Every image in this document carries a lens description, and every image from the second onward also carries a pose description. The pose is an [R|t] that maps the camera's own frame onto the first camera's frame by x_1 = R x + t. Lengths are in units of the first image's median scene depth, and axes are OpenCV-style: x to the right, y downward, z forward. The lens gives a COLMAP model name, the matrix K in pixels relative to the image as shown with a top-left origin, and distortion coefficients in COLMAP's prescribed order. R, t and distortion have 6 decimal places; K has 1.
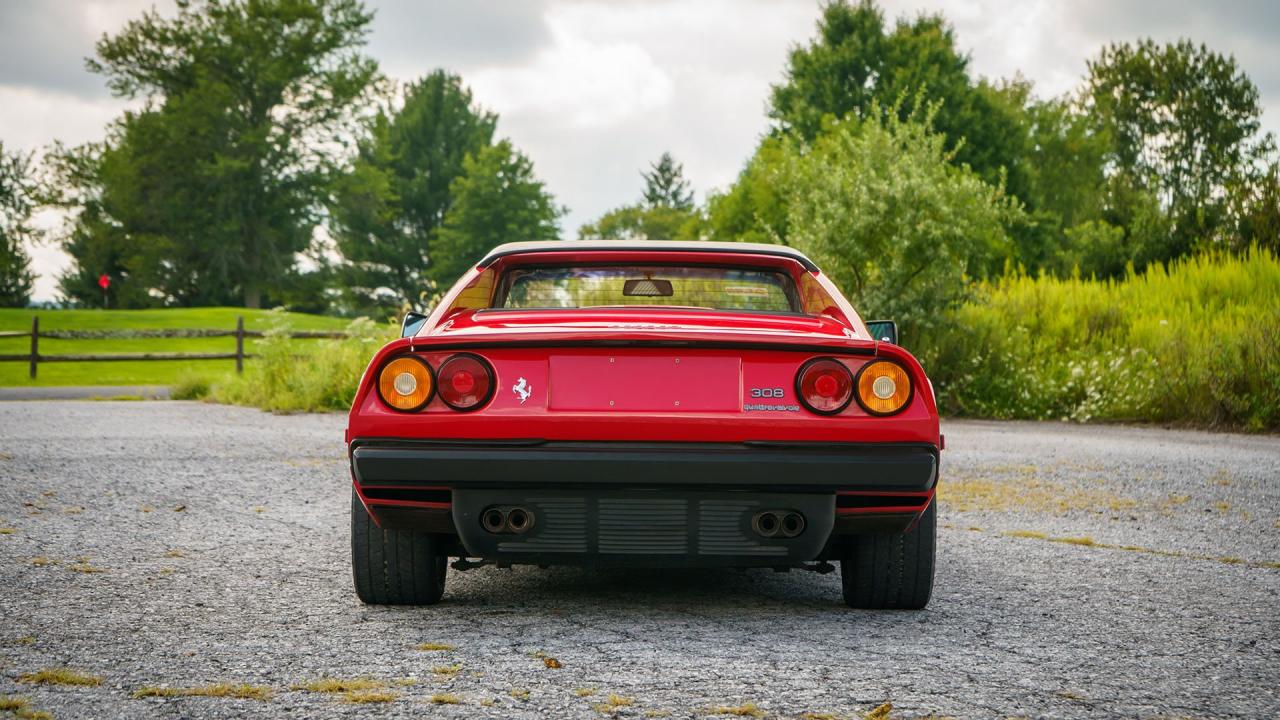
lens RADIAL K [[2598.2, 0, 640.0], [0, 2598.2, 360.0], [0, 0, 1]] dist [0.044431, -0.004285]
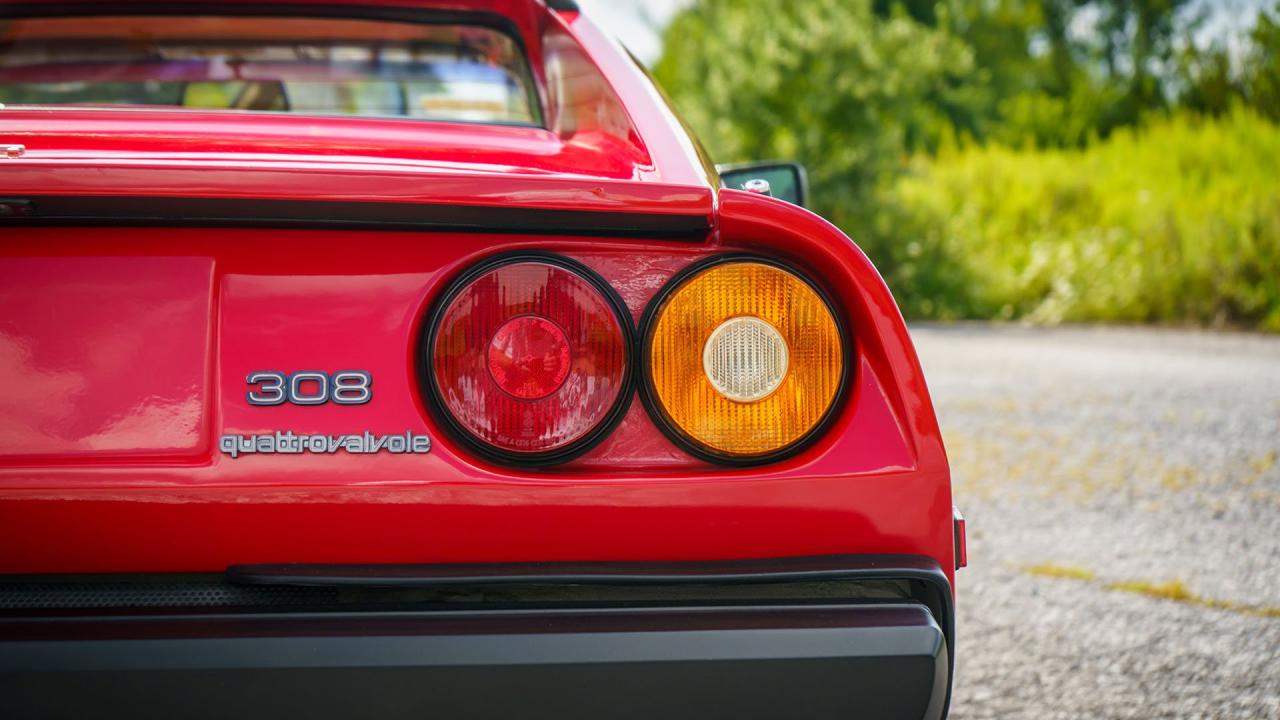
lens RADIAL K [[2598.2, 0, 640.0], [0, 2598.2, 360.0], [0, 0, 1]] dist [0.044431, -0.004285]
pose [[0.999352, -0.021366, 0.028982, 0.020032], [0.020193, 0.998989, 0.040163, -0.000040], [-0.029811, -0.039552, 0.998773, 0.195340]]
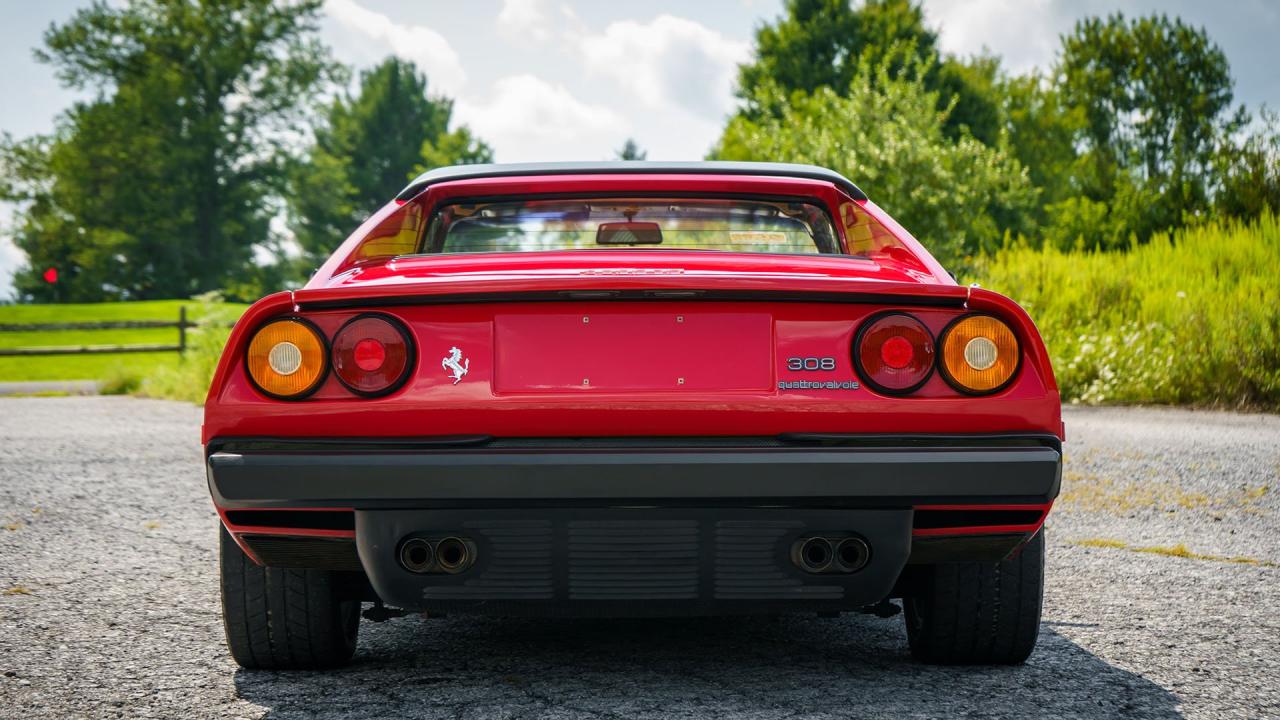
lens RADIAL K [[2598.2, 0, 640.0], [0, 2598.2, 360.0], [0, 0, 1]] dist [0.044431, -0.004285]
pose [[0.999803, -0.014800, 0.013227, -0.001487], [0.014751, 0.999884, 0.003770, 0.002265], [-0.013282, -0.003574, 0.999905, 0.083339]]
